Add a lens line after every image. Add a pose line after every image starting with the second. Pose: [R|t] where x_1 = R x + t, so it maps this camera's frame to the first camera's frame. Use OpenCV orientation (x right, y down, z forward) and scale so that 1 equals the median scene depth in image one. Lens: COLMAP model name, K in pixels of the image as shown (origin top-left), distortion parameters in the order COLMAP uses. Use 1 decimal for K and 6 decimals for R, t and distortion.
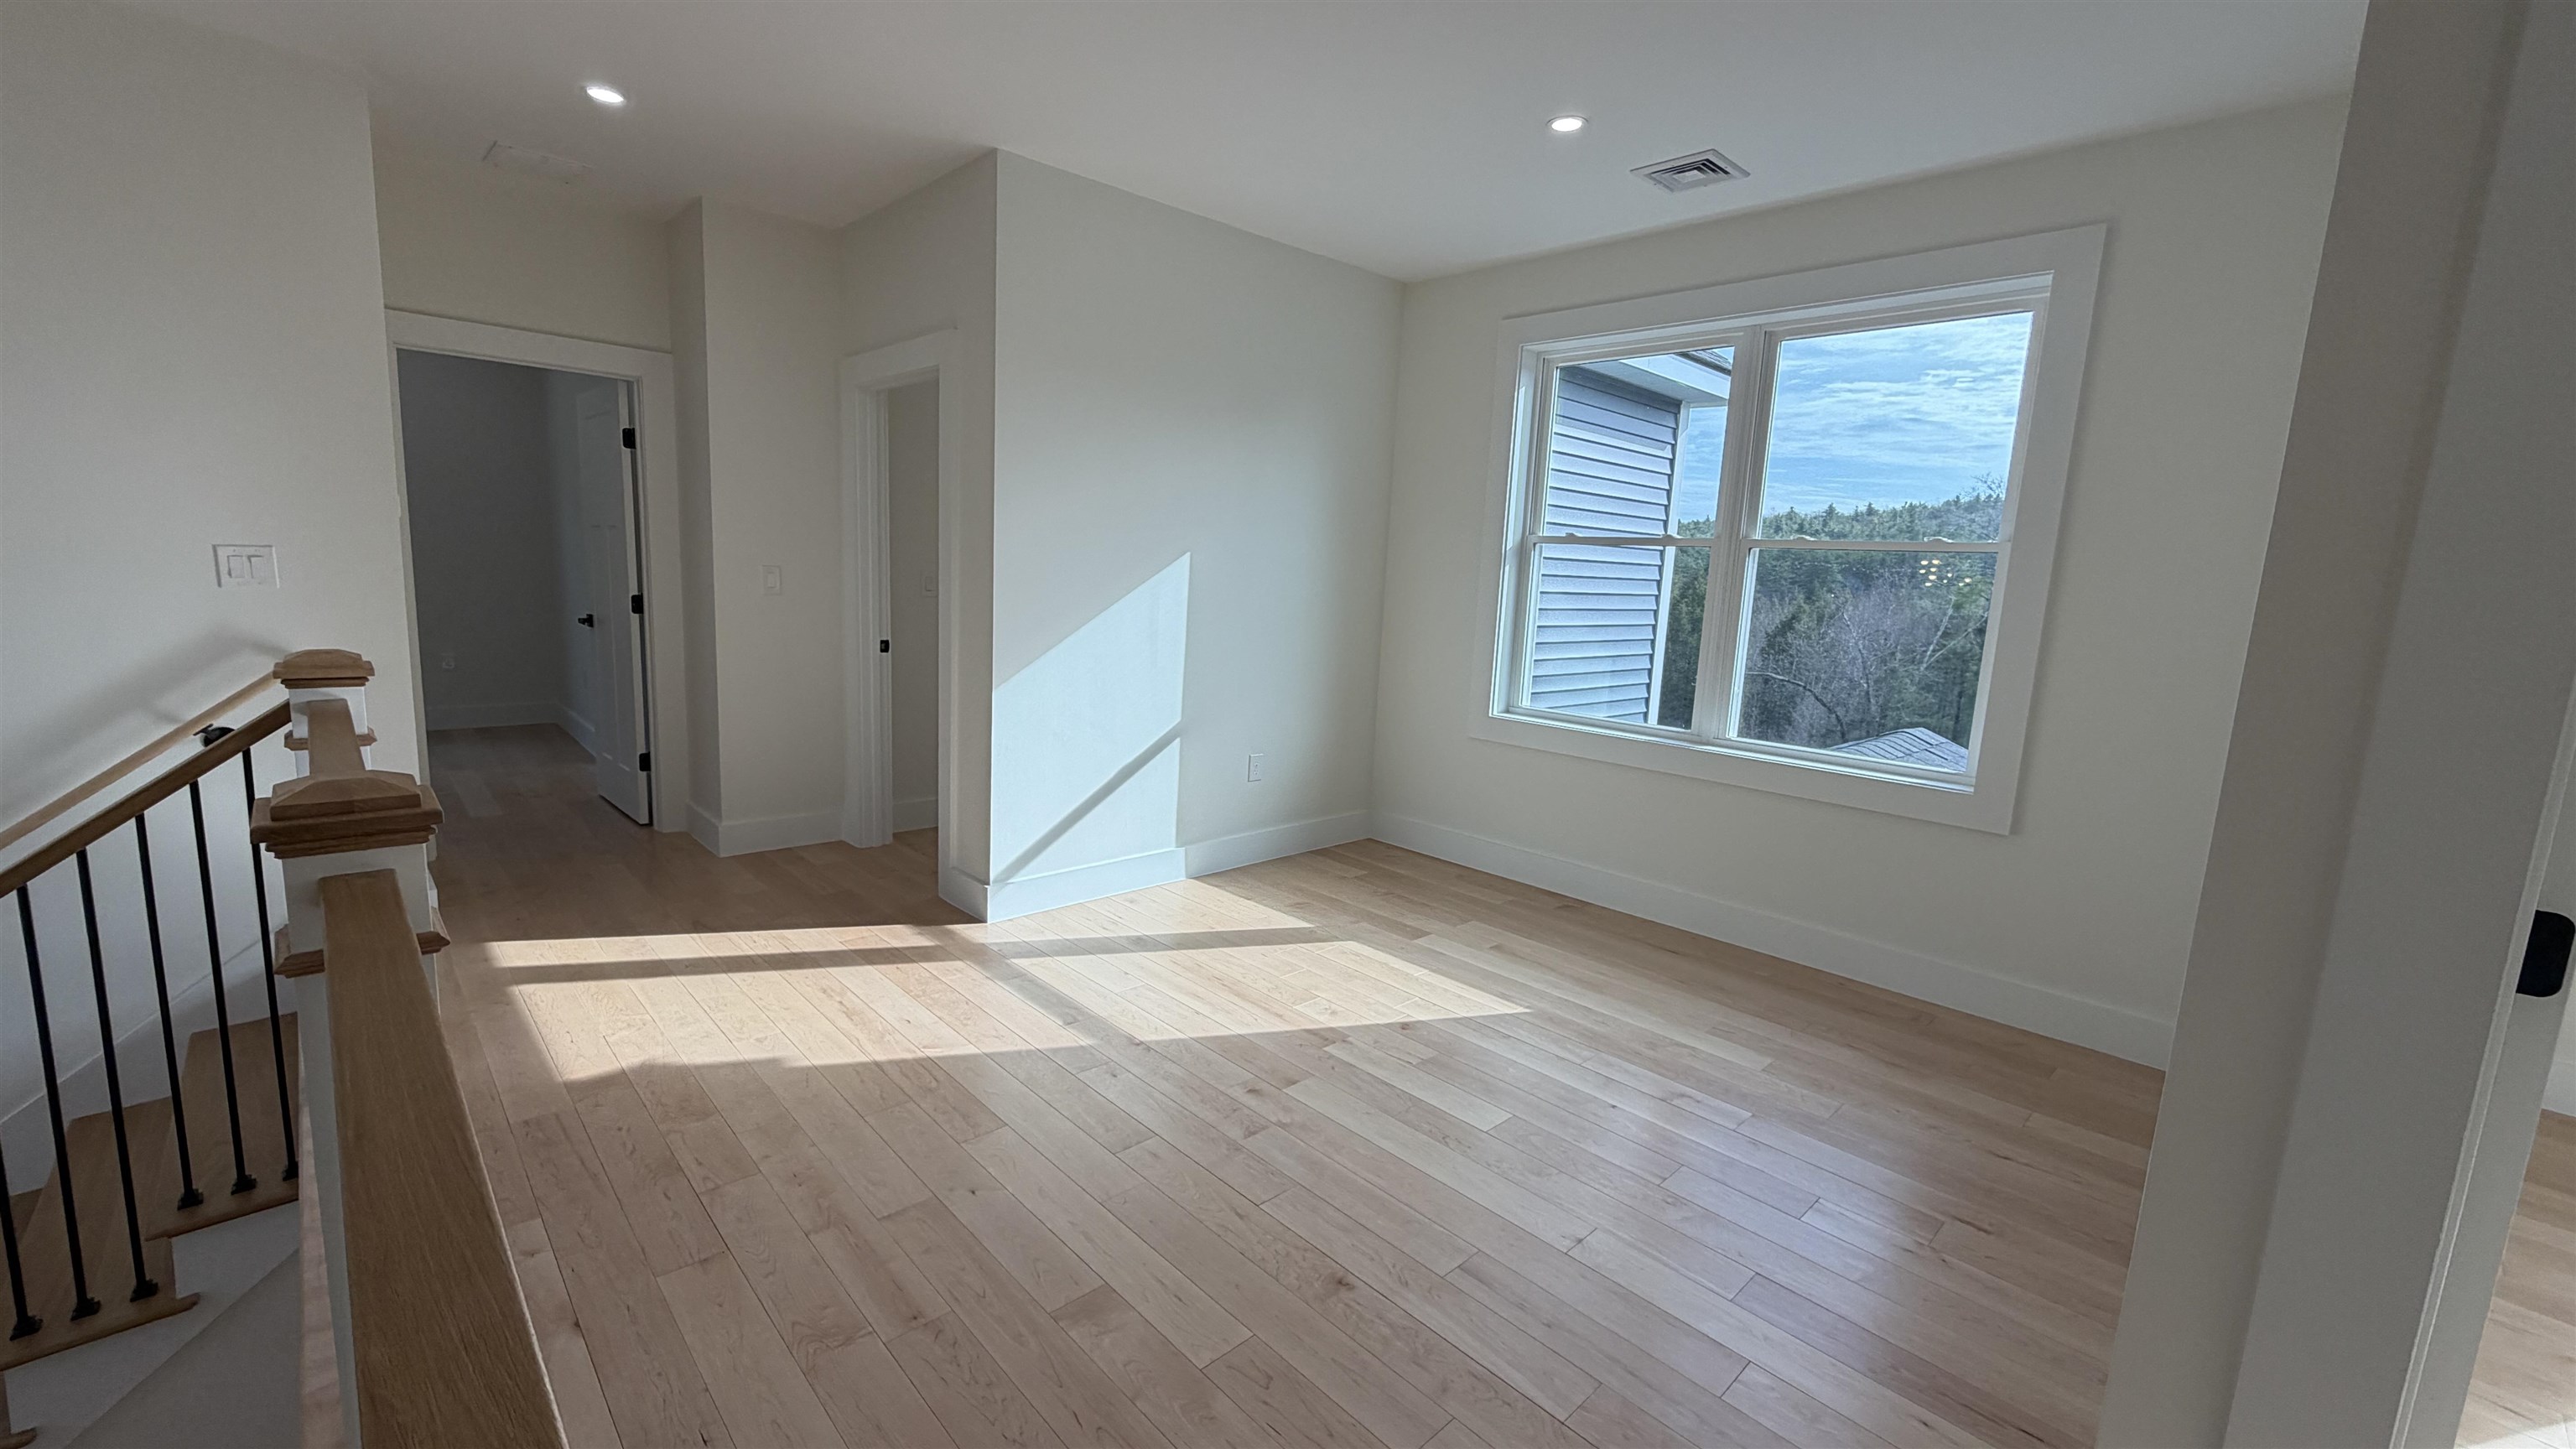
lens RADIAL K [[1020.0, 0, 1284.5], [0, 1020.0, 726.3], [0, 0, 1]] dist [0.000697, 0.000085]
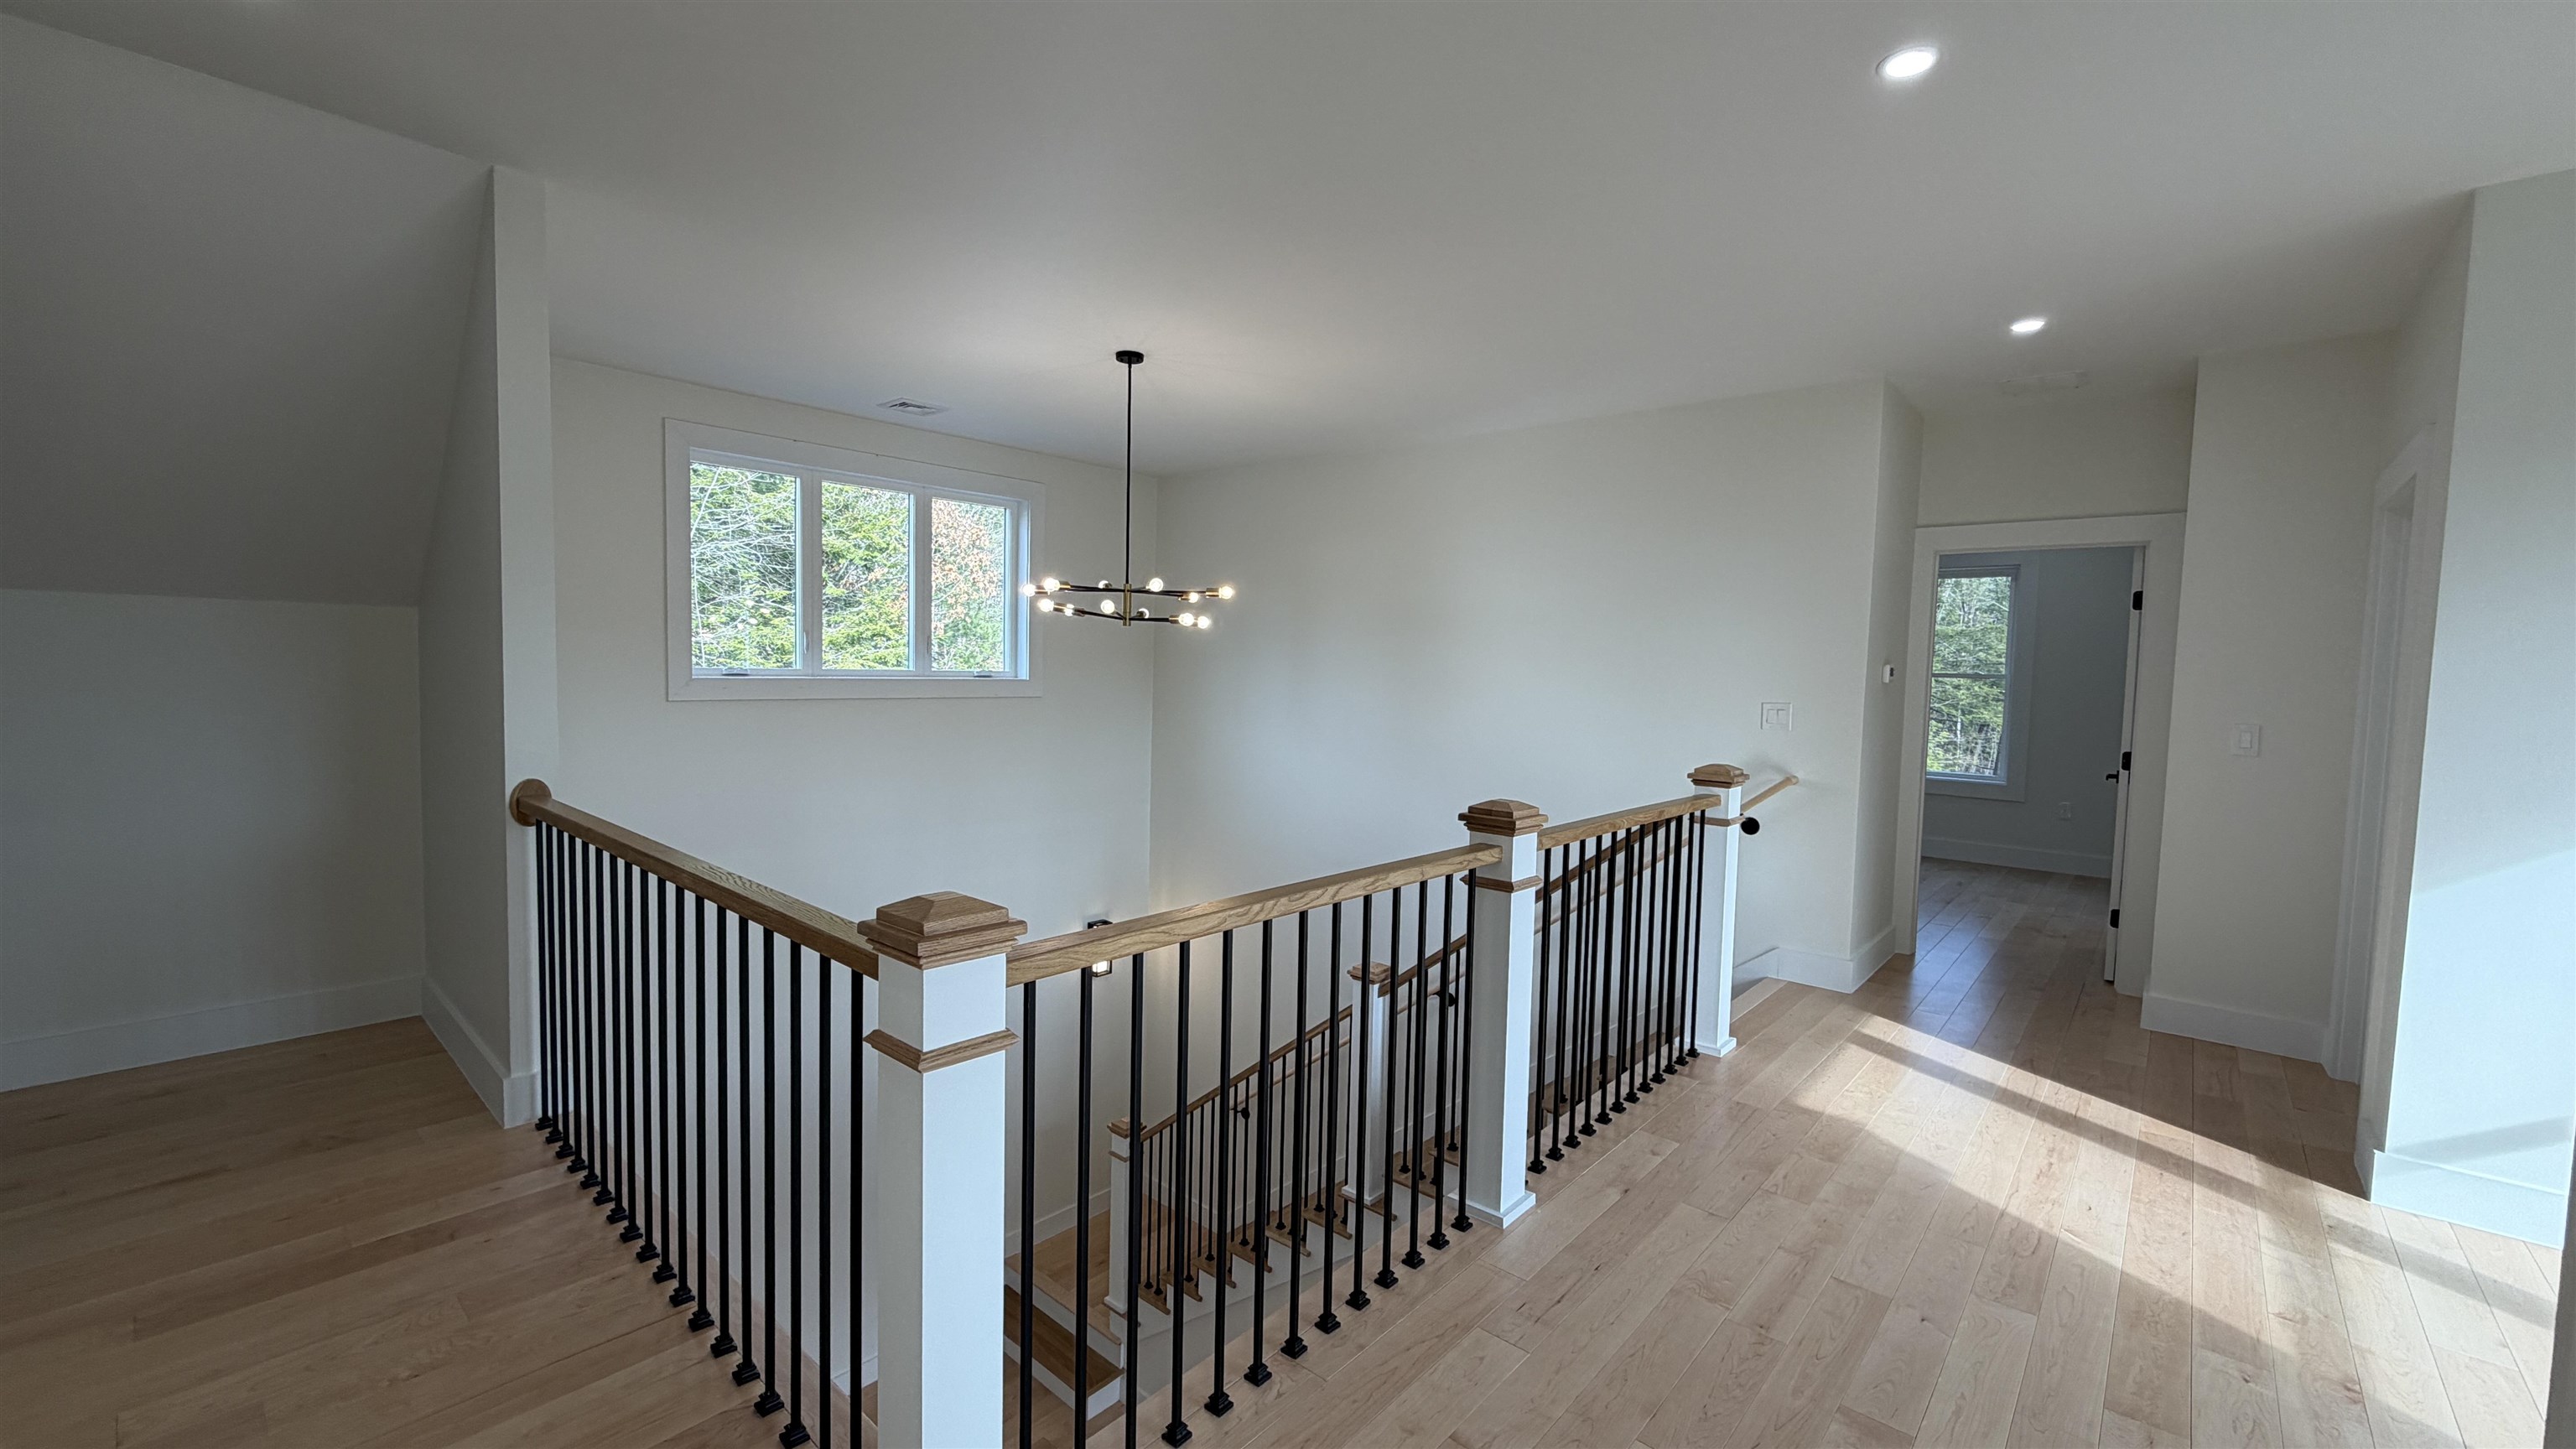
lens RADIAL K [[1020.0, 0, 1279.1], [0, 1020.0, 725.5], [0, 0, 1]] dist [0.000697, 0.000085]
pose [[0.084296, 0.011877, -0.996370, 0.417131], [-0.174624, 0.984631, -0.003037, -0.006315], [0.981020, 0.174246, 0.085075, 0.118673]]
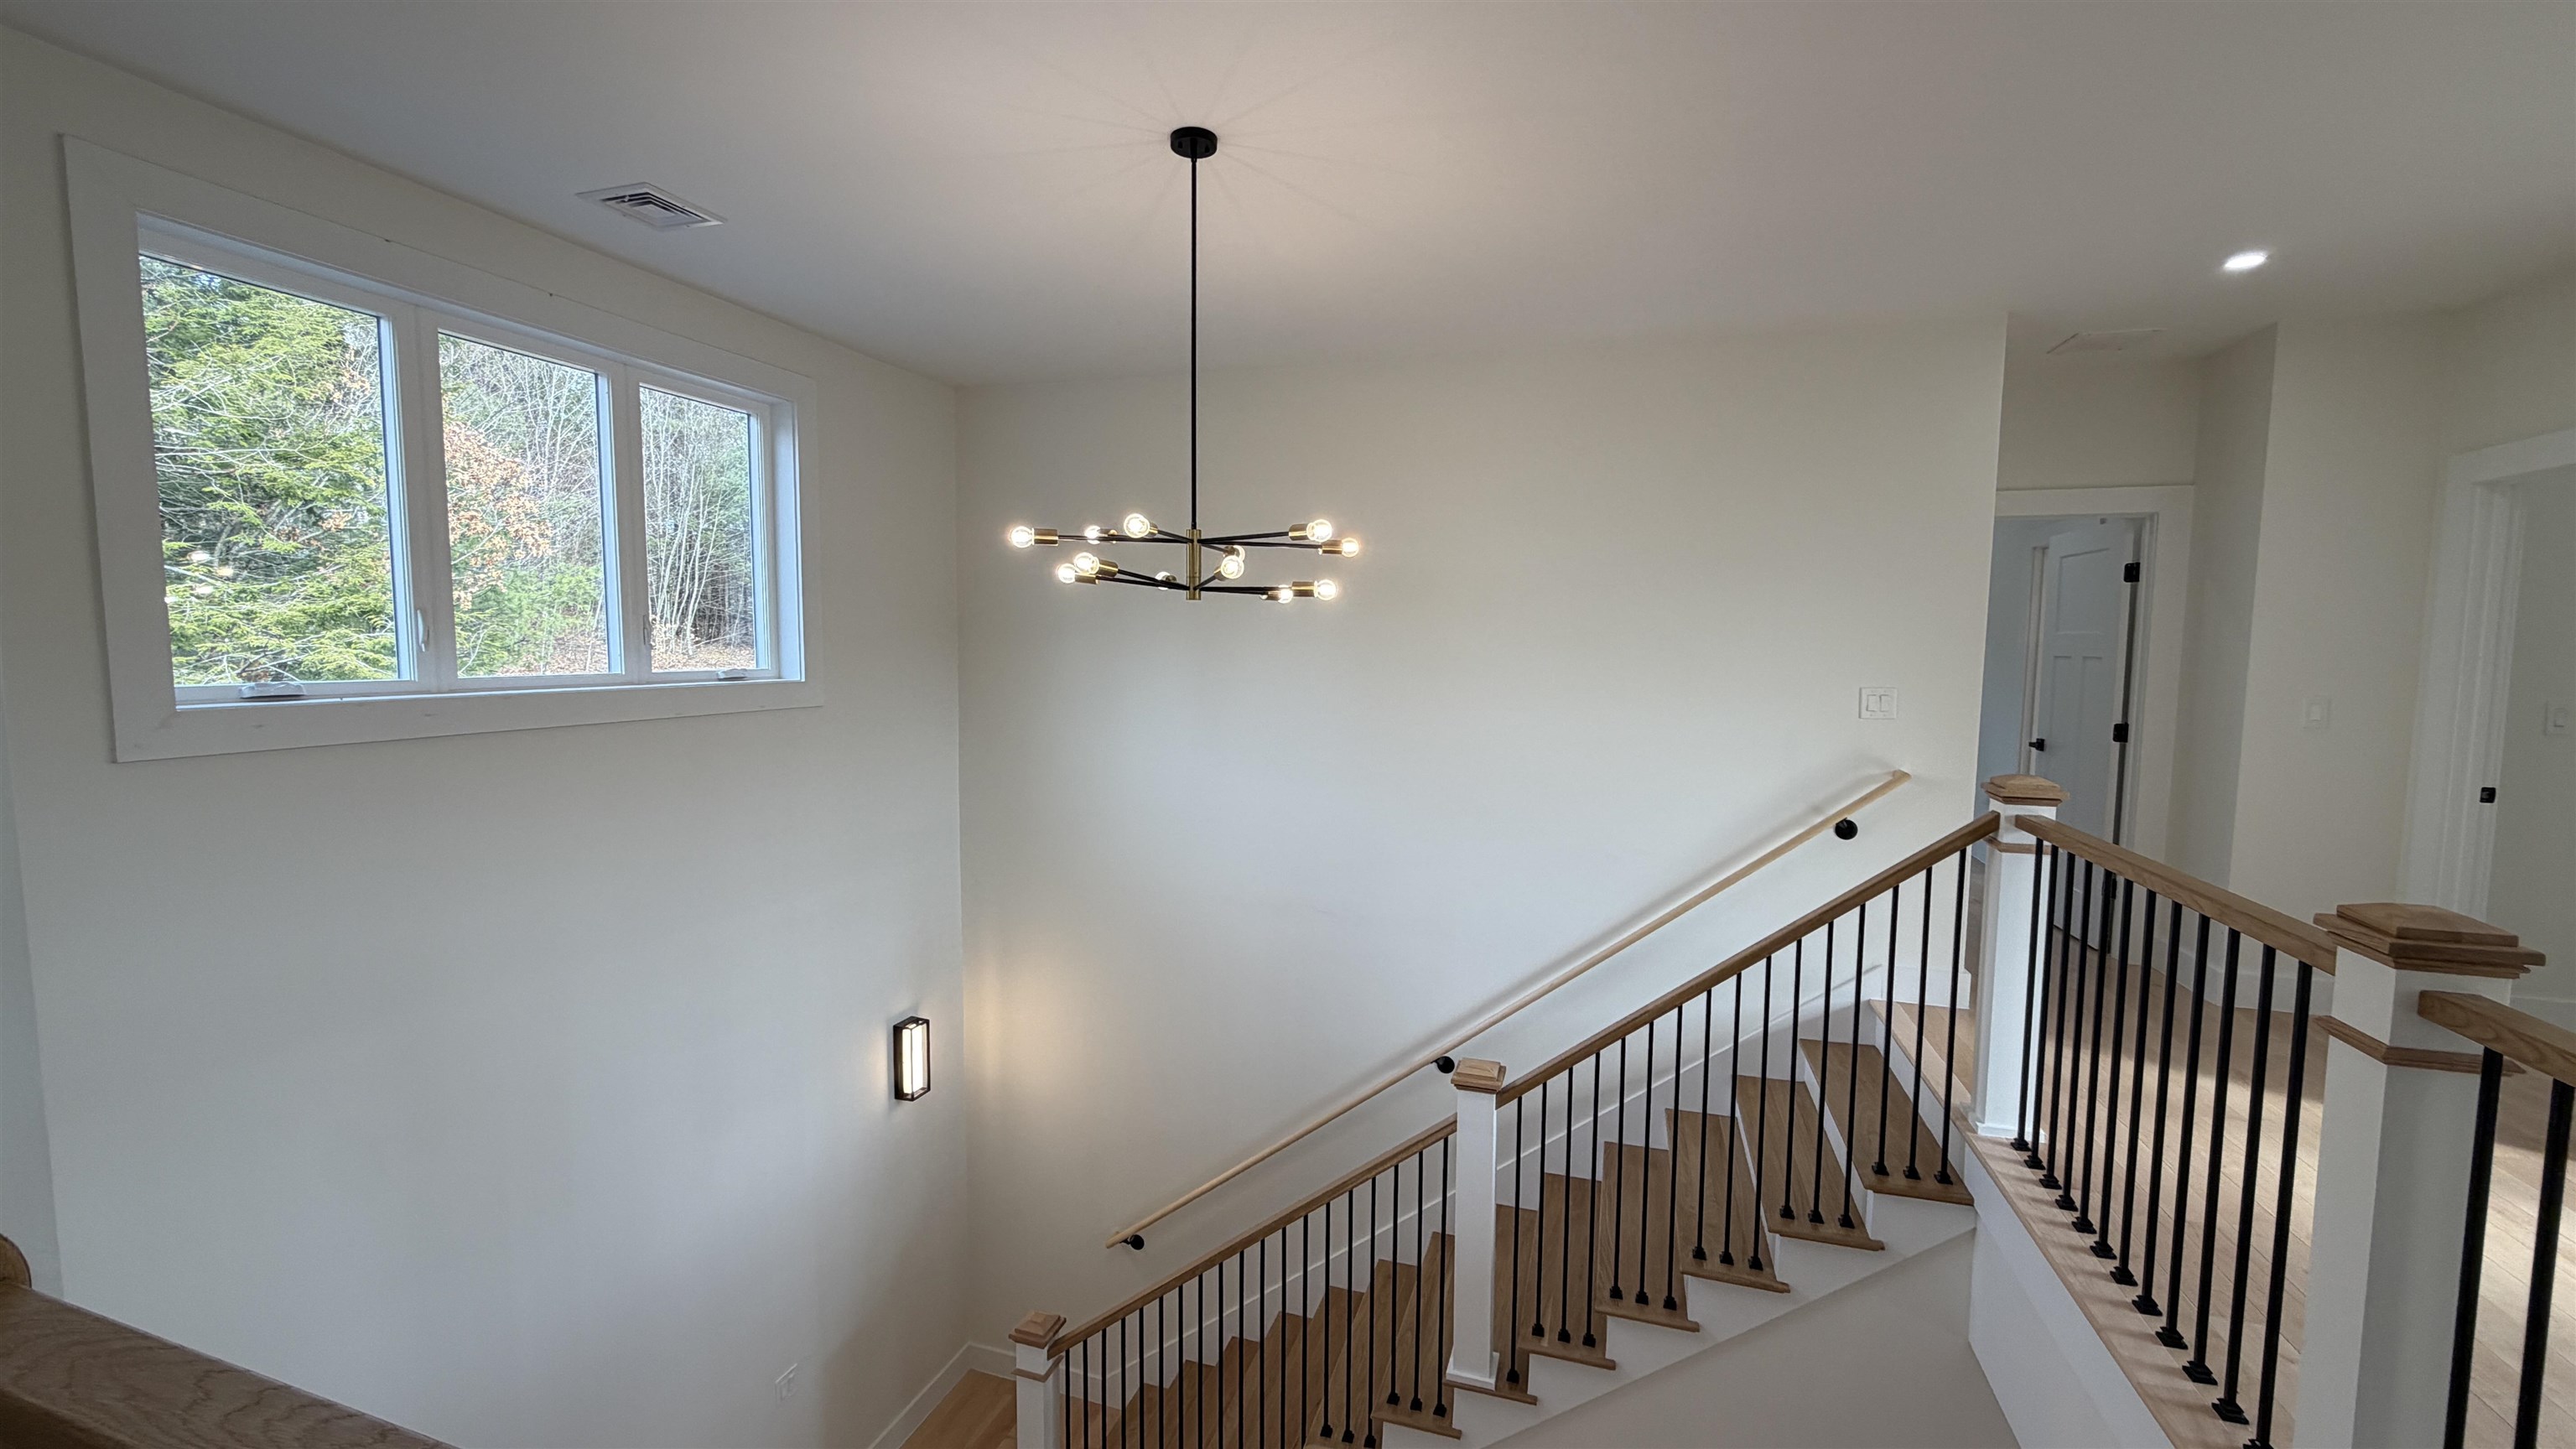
lens RADIAL K [[1020.0, 0, 1285.1], [0, 1020.0, 727.1], [0, 0, 1]] dist [0.000697, 0.000085]
pose [[0.471999, 0.026050, -0.881214, -0.179196], [-0.120629, 0.992070, -0.035285, 0.014830], [0.873307, 0.122954, 0.471398, -0.283073]]
